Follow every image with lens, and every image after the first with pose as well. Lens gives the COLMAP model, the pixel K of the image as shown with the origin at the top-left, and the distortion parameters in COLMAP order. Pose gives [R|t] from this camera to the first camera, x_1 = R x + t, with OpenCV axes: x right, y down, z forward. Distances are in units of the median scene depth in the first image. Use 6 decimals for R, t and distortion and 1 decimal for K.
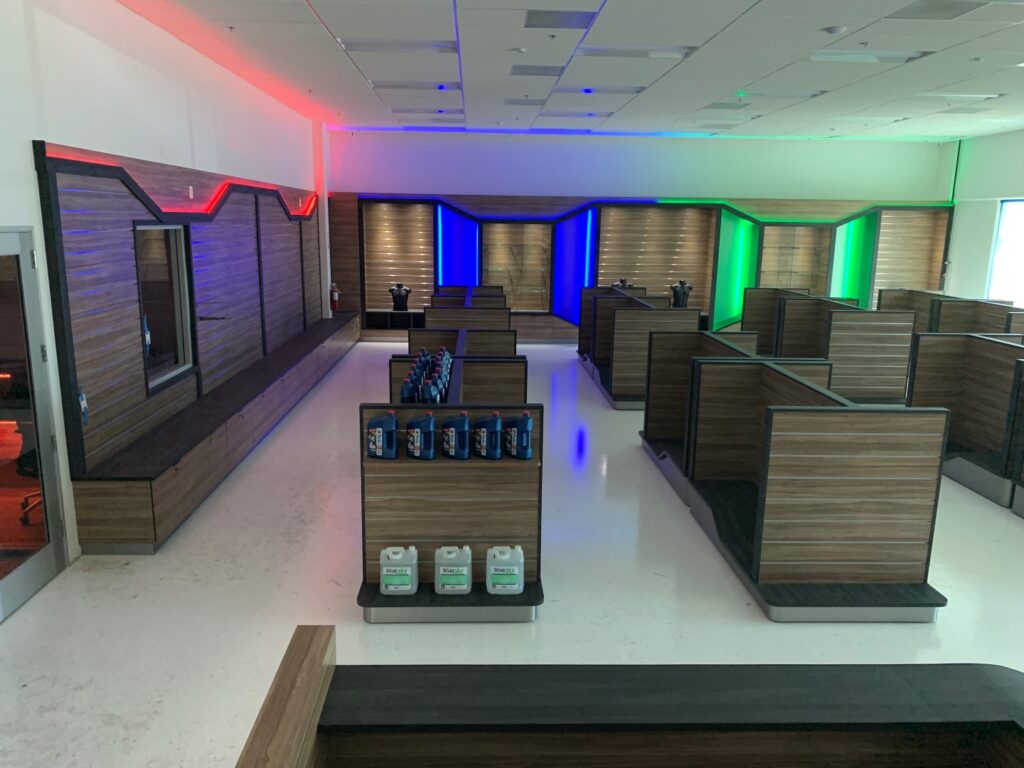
lens RADIAL K [[779.6, 0, 512.0], [0, 779.6, 384.0], [0, 0, 1]] dist [0.046706, -0.081864]
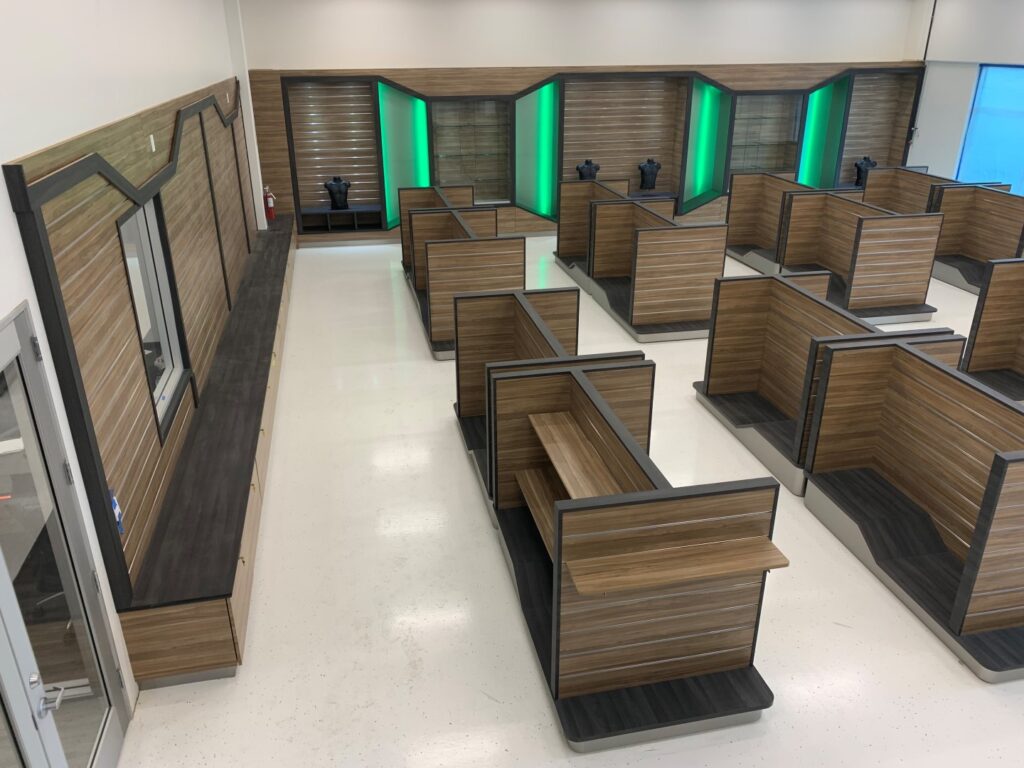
lens RADIAL K [[791.7, 0, 511.1], [0, 791.7, 367.7], [0, 0, 1]] dist [-0.001571, 0.006738]
pose [[0.985858, -0.079622, 0.147458, -0.103541], [0.050289, 0.979927, 0.192909, -0.084668], [-0.159858, -0.182766, 0.970073, 0.091010]]
